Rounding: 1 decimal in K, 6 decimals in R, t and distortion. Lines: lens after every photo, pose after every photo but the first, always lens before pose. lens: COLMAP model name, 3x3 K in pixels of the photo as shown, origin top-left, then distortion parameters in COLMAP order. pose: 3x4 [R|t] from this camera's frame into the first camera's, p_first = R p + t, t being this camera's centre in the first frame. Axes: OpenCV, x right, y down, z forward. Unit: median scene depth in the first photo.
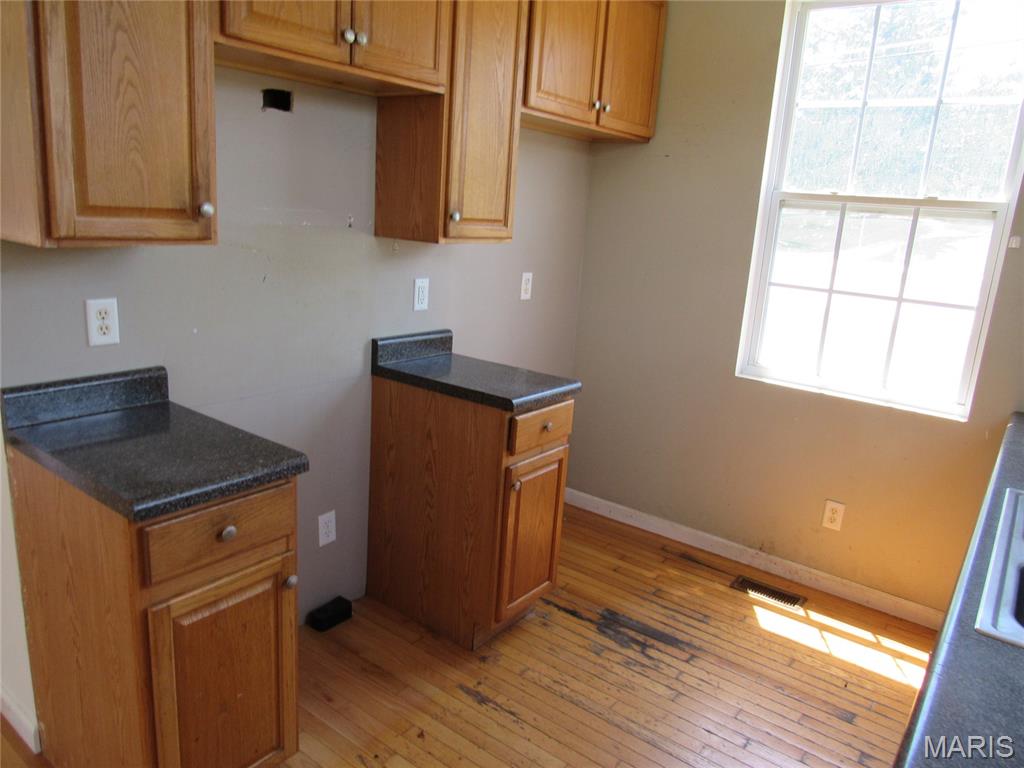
lens RADIAL K [[732.2, 0, 510.3], [0, 732.2, 385.7], [0, 0, 1]] dist [-0.020561, 0.002115]
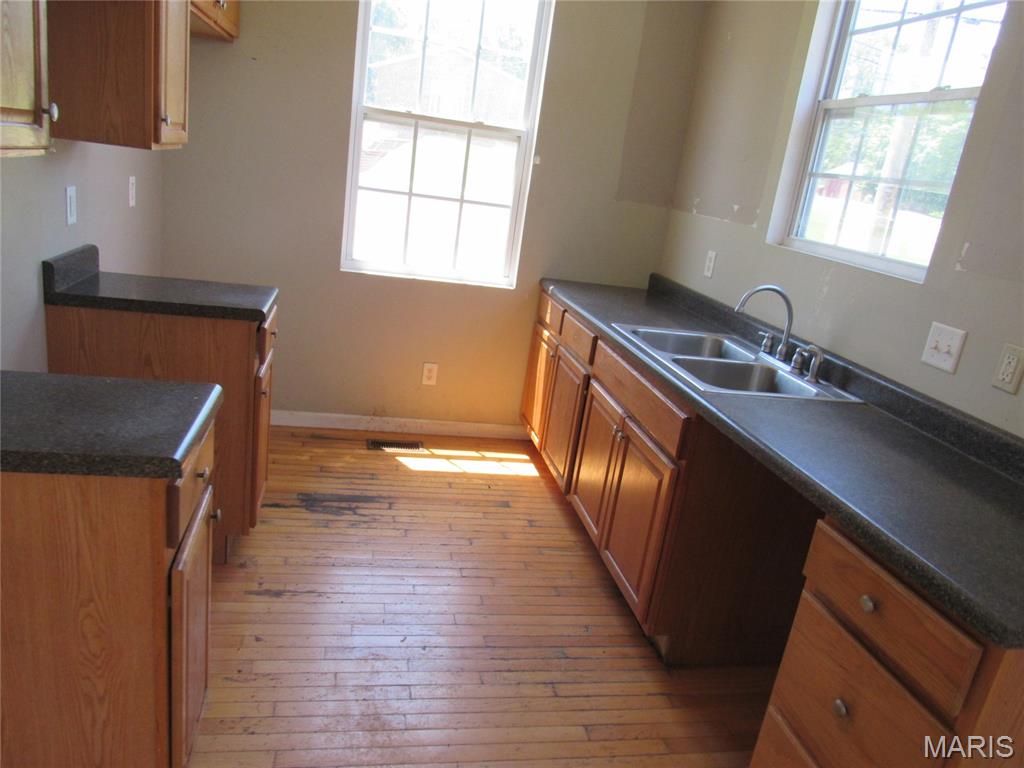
lens RADIAL K [[732.2, 0, 510.7], [0, 732.2, 380.1], [0, 0, 1]] dist [-0.020561, 0.002115]
pose [[0.666986, -0.190190, 0.720387, -0.429611], [0.087680, 0.980189, 0.177601, -0.029624], [-0.739893, -0.055294, 0.670448, 0.039063]]
